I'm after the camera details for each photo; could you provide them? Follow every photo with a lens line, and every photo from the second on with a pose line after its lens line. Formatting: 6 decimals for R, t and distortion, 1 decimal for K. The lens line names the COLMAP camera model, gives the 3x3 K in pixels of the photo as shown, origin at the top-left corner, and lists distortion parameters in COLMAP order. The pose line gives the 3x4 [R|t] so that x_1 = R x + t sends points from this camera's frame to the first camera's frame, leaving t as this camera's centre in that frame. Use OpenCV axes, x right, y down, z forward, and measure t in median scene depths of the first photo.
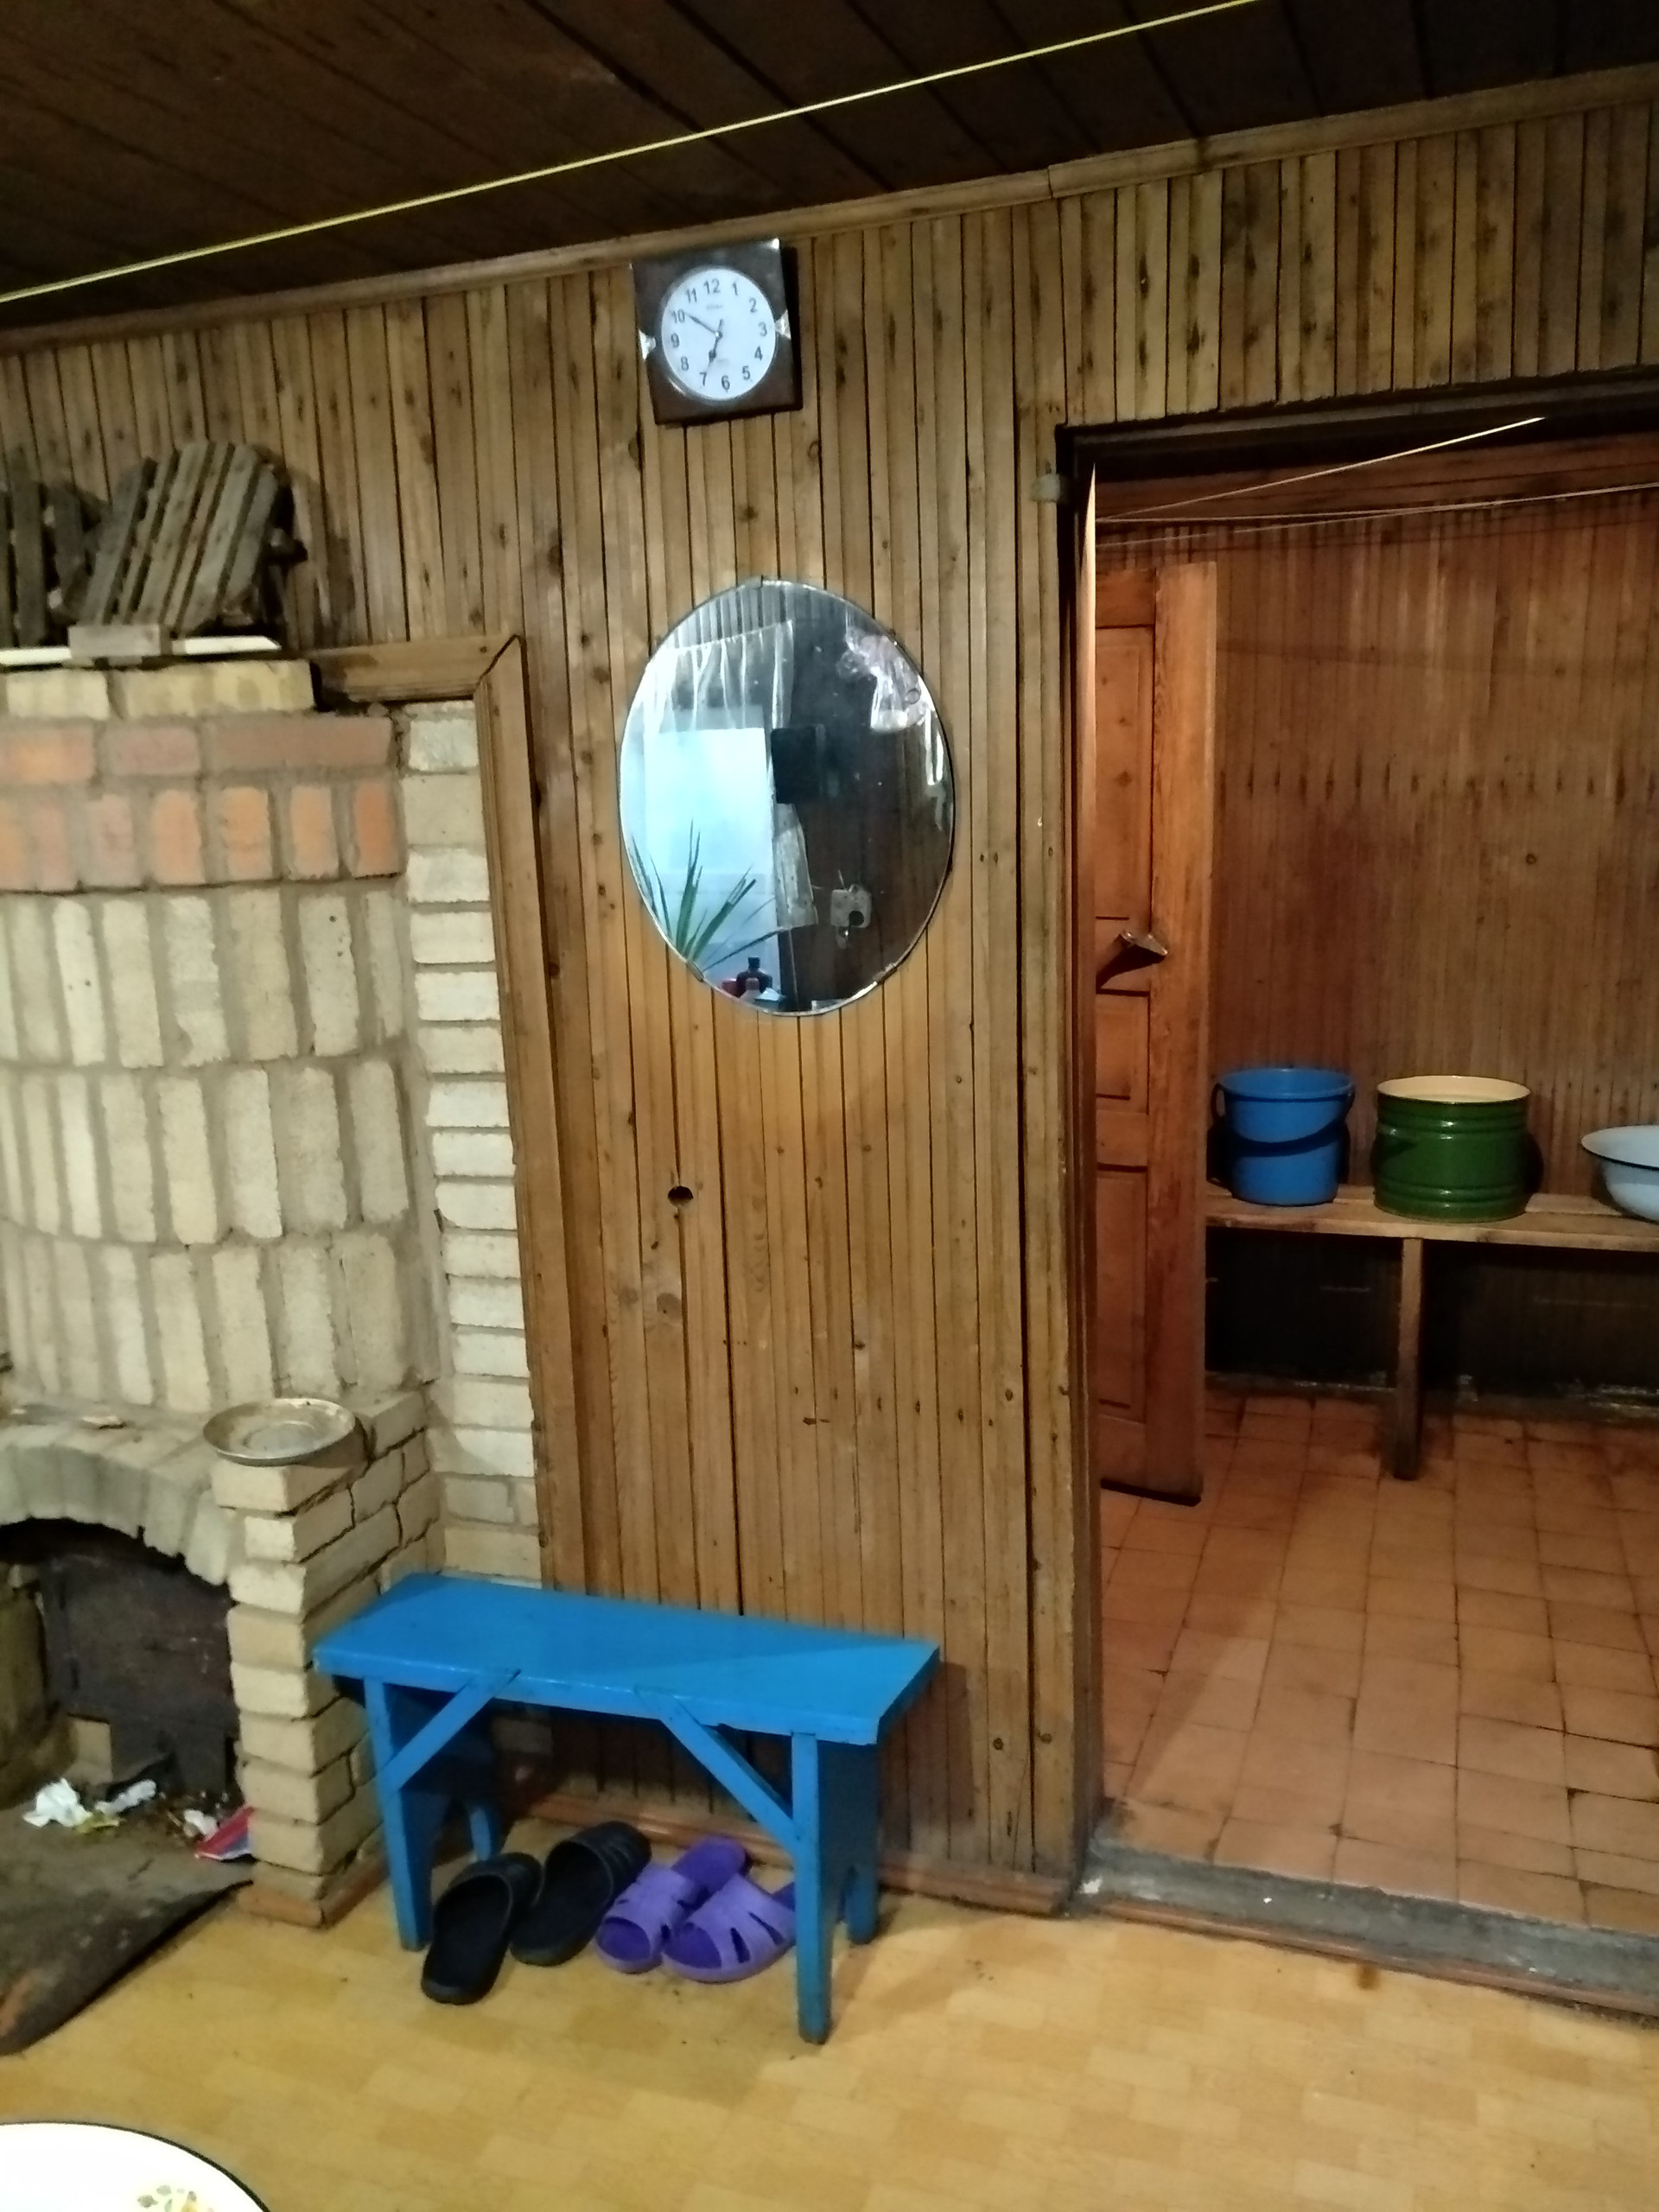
lens RADIAL K [[1704.0, 0, 829.5], [0, 1704.0, 1106.0], [0, 0, 1]] dist [0.004872, -0.005302]
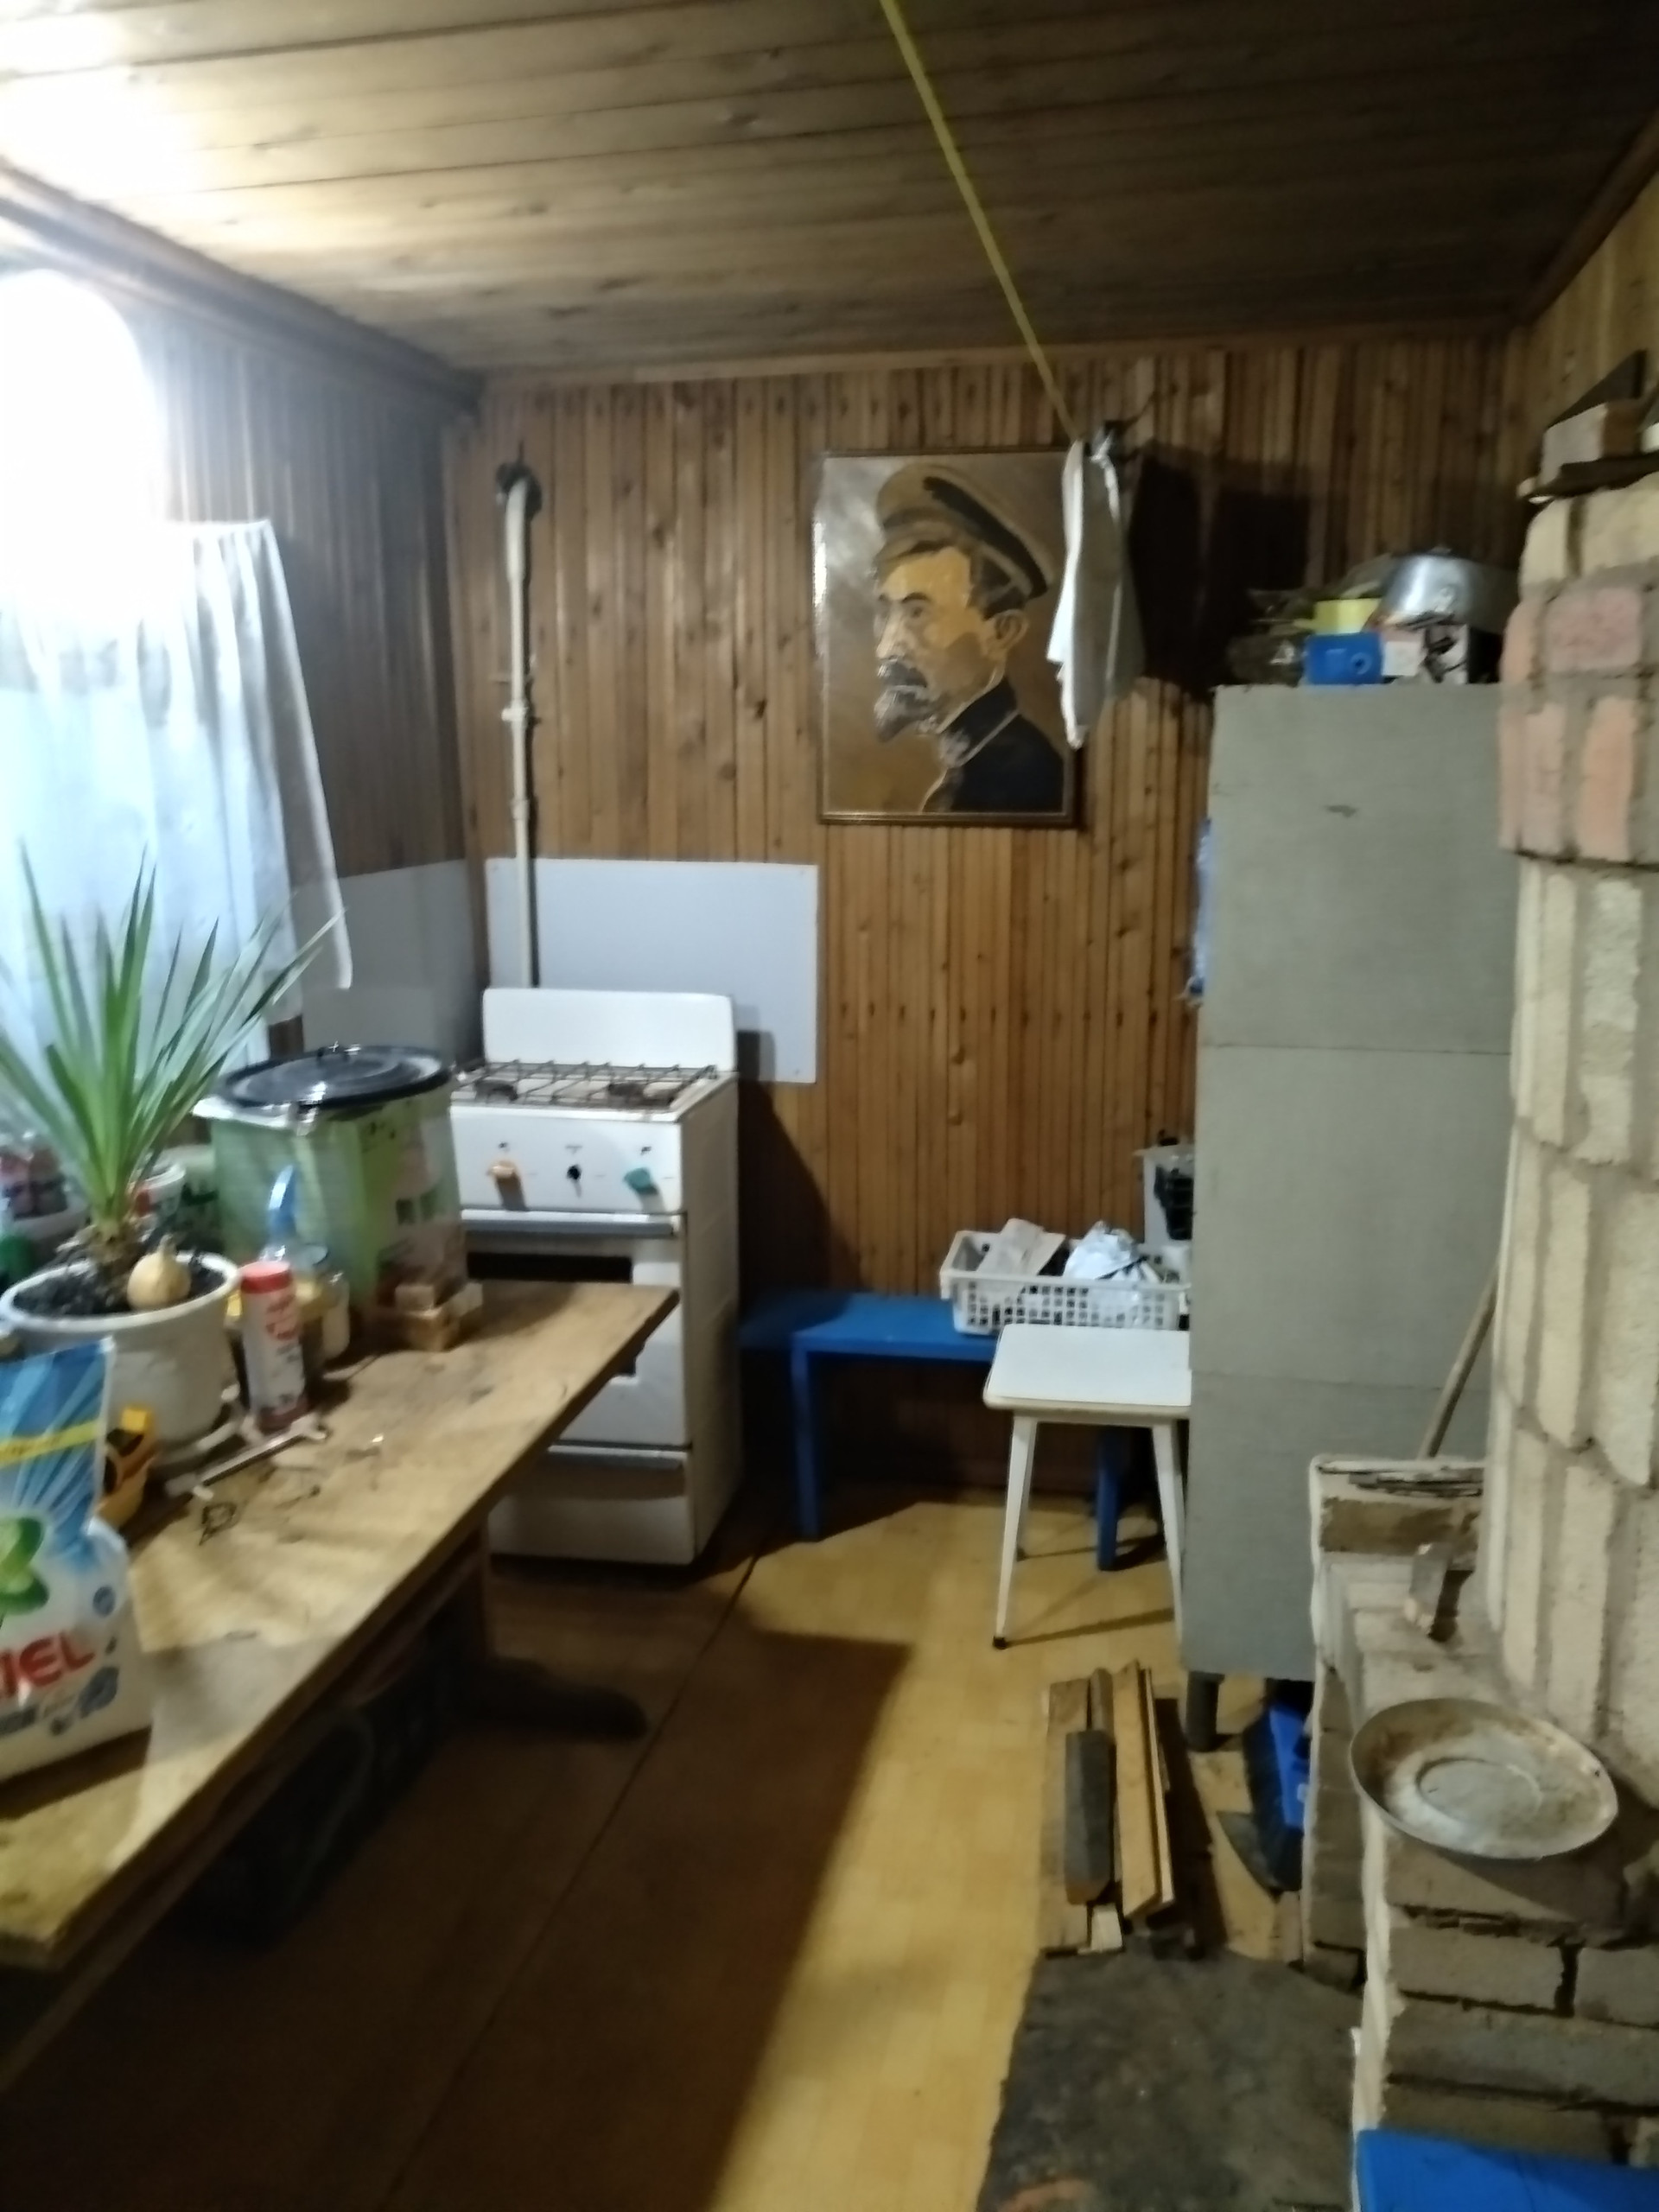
lens RADIAL K [[1704.0, 0, 829.5], [0, 1704.0, 1106.0], [0, 0, 1]] dist [0.004872, -0.005302]
pose [[0.152597, 0.233553, -0.960295, 0.167532], [-0.185727, 0.961140, 0.204245, -0.121109], [0.970680, 0.147186, 0.190045, 0.655560]]
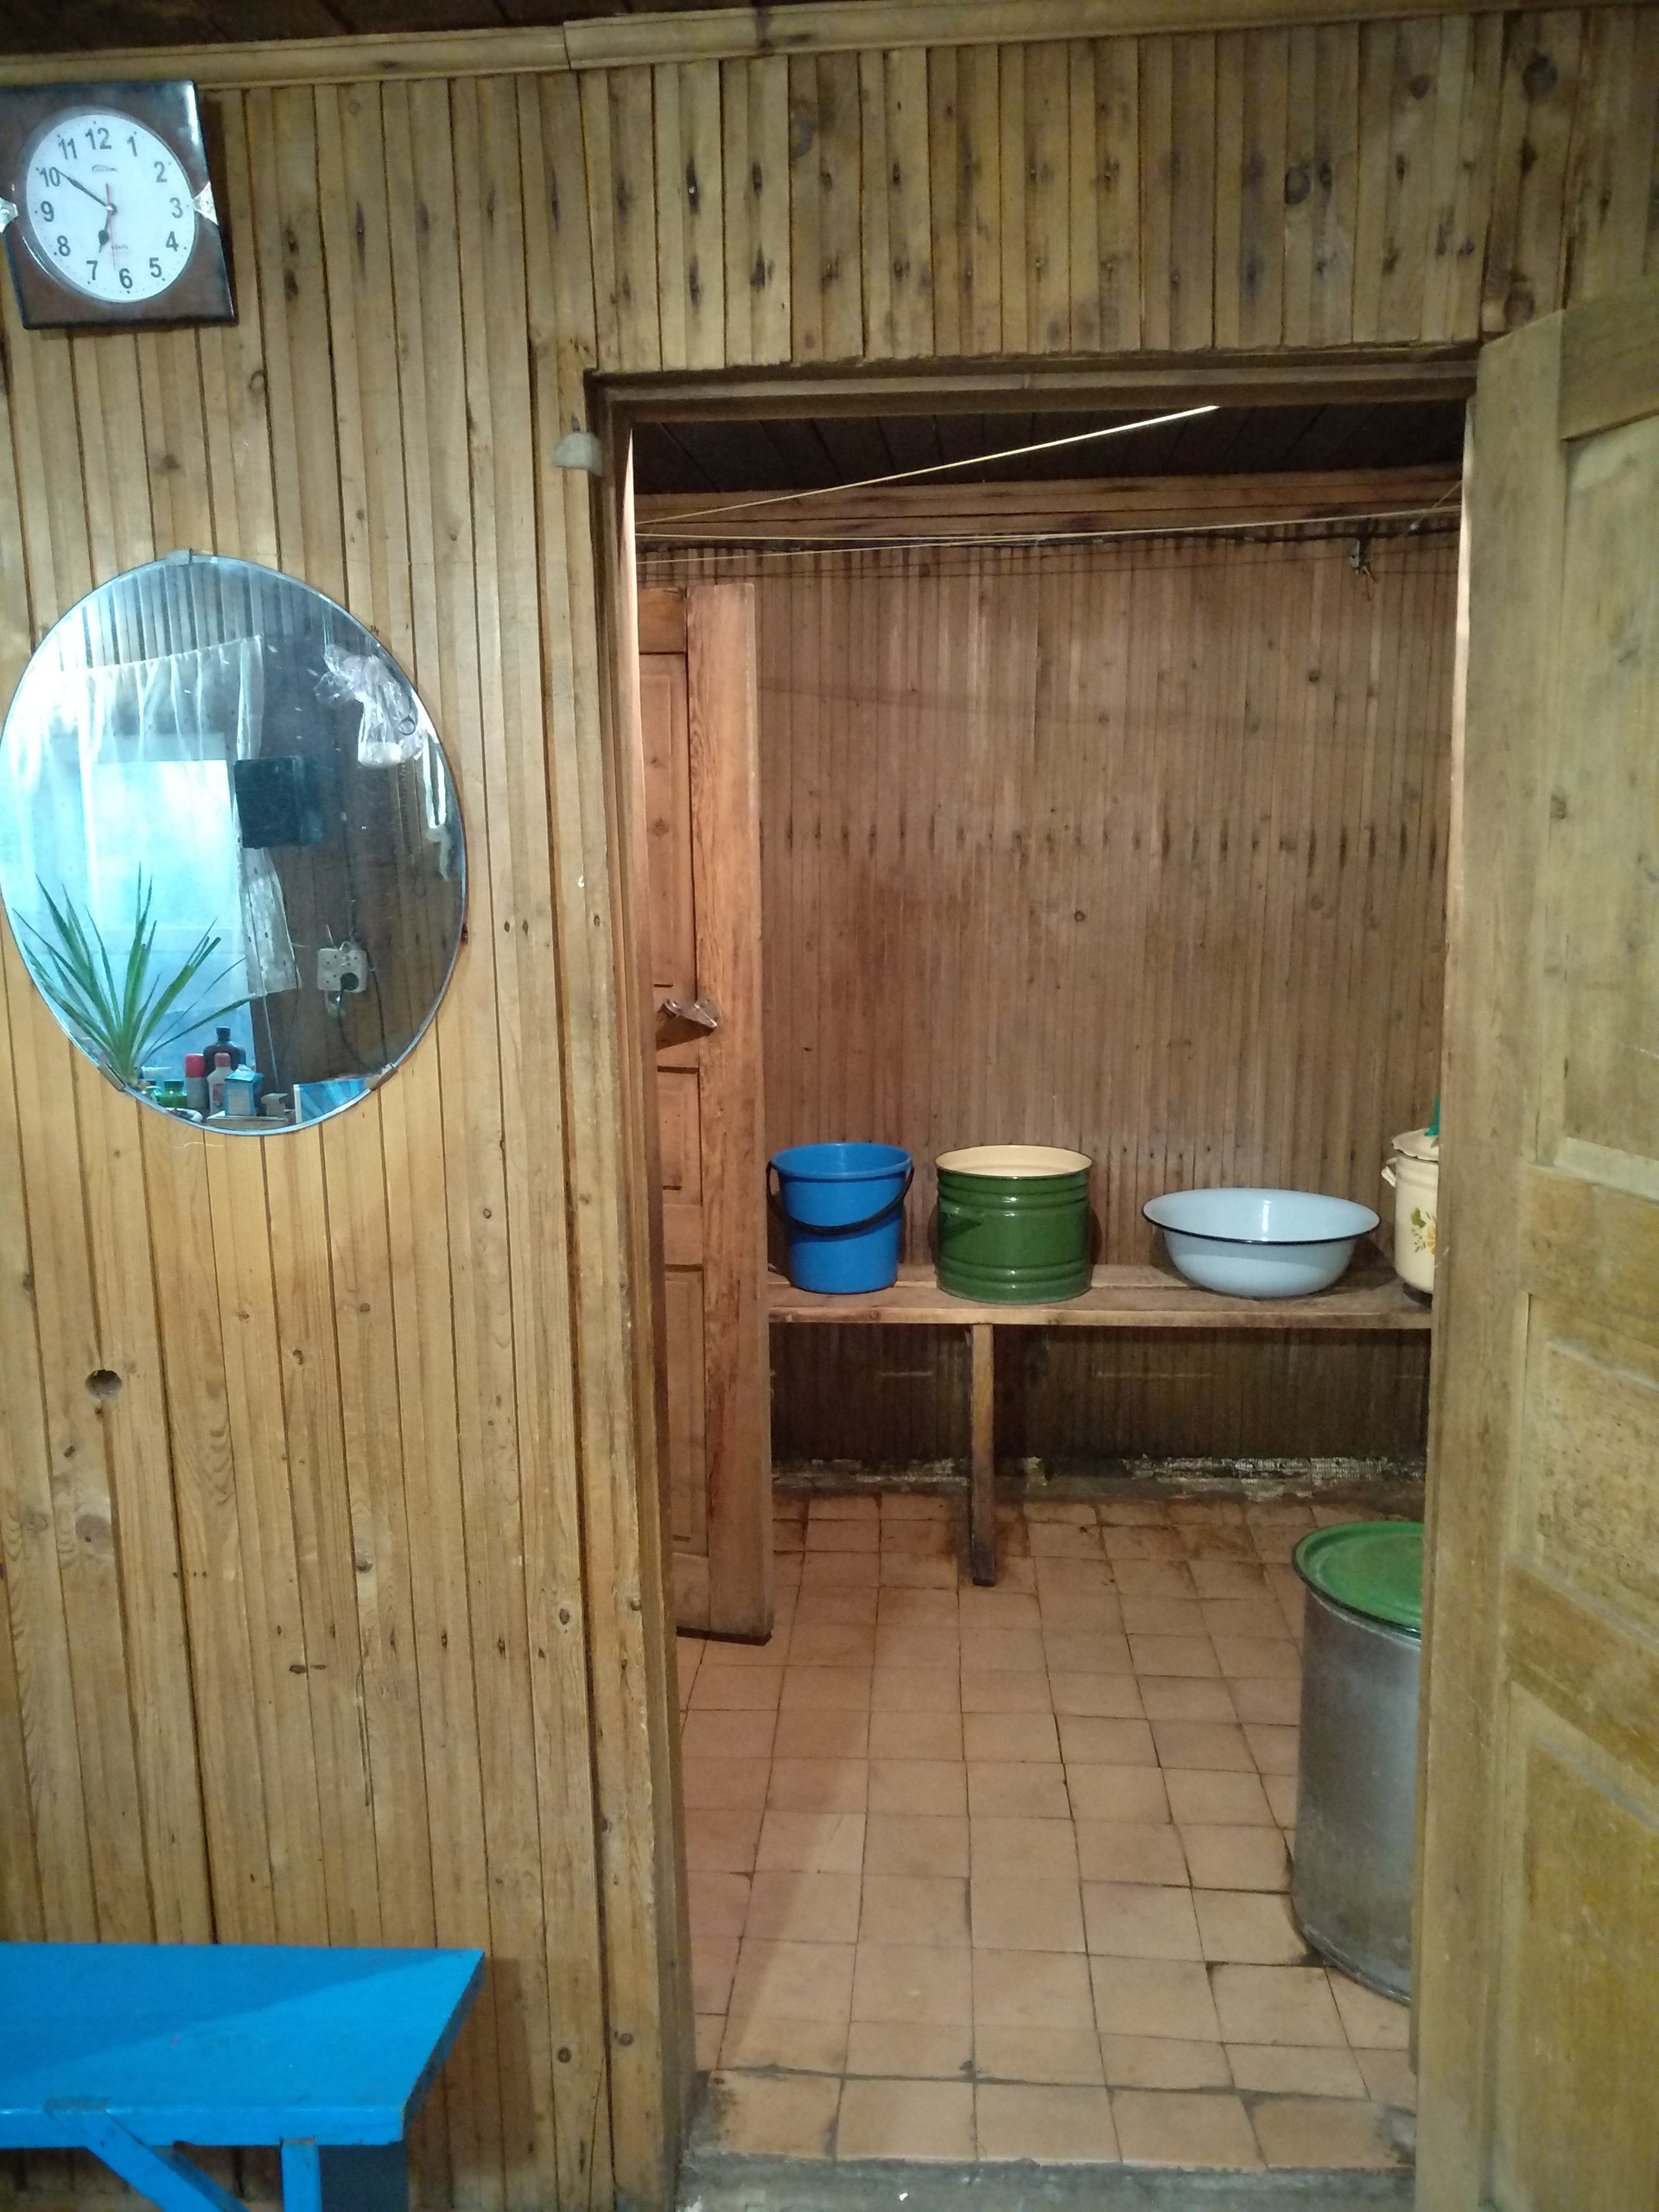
lens RADIAL K [[1704.0, 0, 829.5], [0, 1704.0, 1106.0], [0, 0, 1]] dist [0.004872, -0.005302]
pose [[0.959423, -0.032428, 0.280100, 0.010589], [0.039311, 0.999047, -0.018987, -0.040514], [-0.279218, 0.029227, 0.959783, 0.202768]]
